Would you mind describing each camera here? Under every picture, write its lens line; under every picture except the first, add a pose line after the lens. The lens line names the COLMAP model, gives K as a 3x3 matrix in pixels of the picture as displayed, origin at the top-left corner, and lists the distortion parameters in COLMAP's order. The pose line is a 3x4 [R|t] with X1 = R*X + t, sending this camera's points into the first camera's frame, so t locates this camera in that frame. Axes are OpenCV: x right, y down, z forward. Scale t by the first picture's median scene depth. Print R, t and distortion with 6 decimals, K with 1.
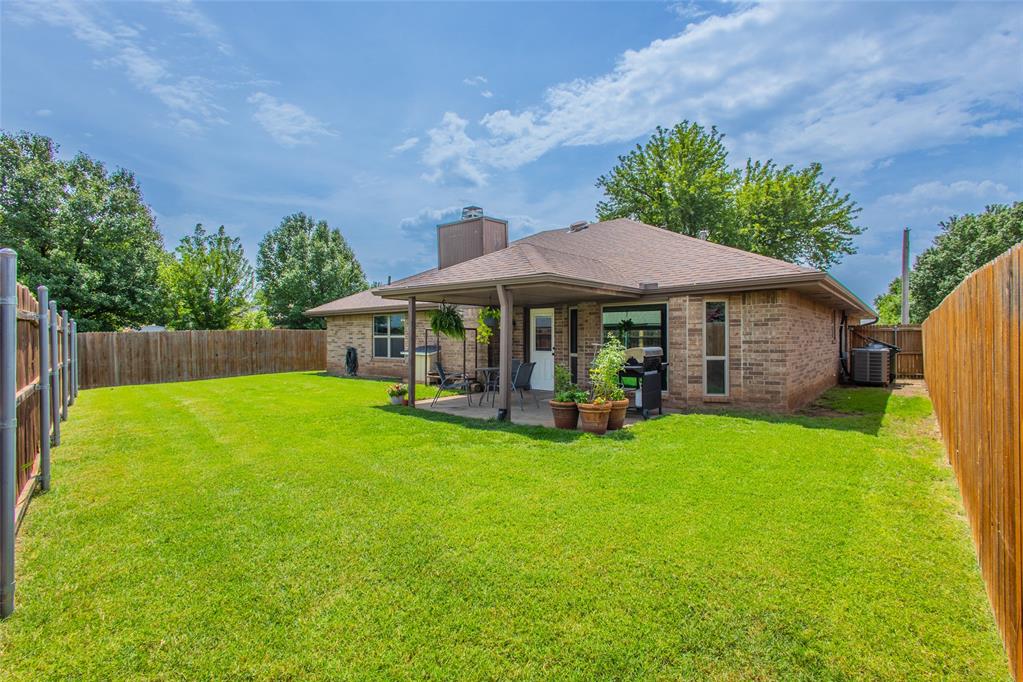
lens RADIAL K [[470.2, 0, 514.3], [0, 470.2, 339.0], [0, 0, 1]] dist [0.008399, -0.001663]
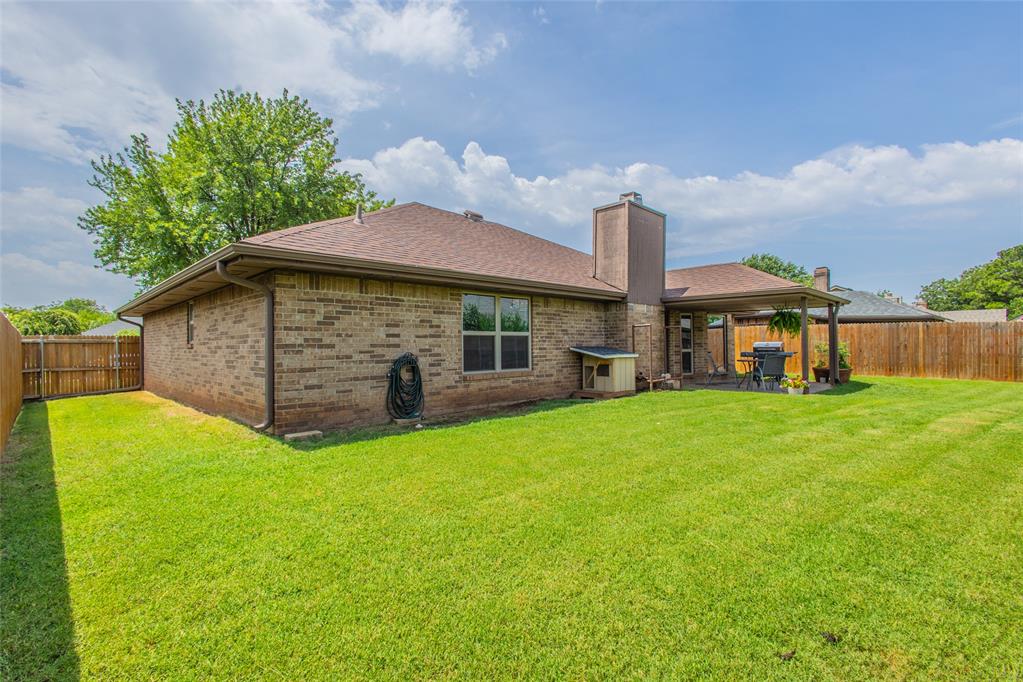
lens RADIAL K [[470.2, 0, 514.3], [0, 470.2, 339.0], [0, 0, 1]] dist [0.008399, -0.001663]
pose [[0.086980, 0.011787, 0.996140, -0.557419], [0.015924, 0.999786, -0.013221, 0.006743], [-0.996083, 0.017012, 0.086774, 0.632263]]
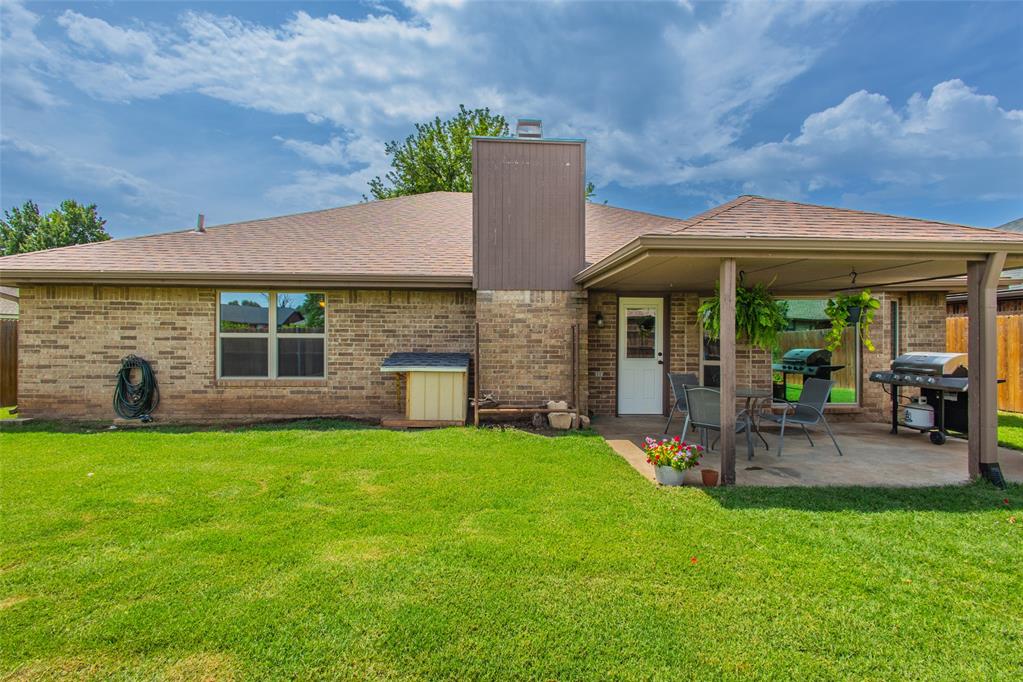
lens RADIAL K [[470.2, 0, 514.3], [0, 470.2, 339.0], [0, 0, 1]] dist [0.008399, -0.001663]
pose [[0.729619, 0.001543, 0.683852, -0.284748], [-0.003379, 0.999993, 0.001350, -0.001434], [-0.683846, -0.003296, 0.729619, 0.318424]]
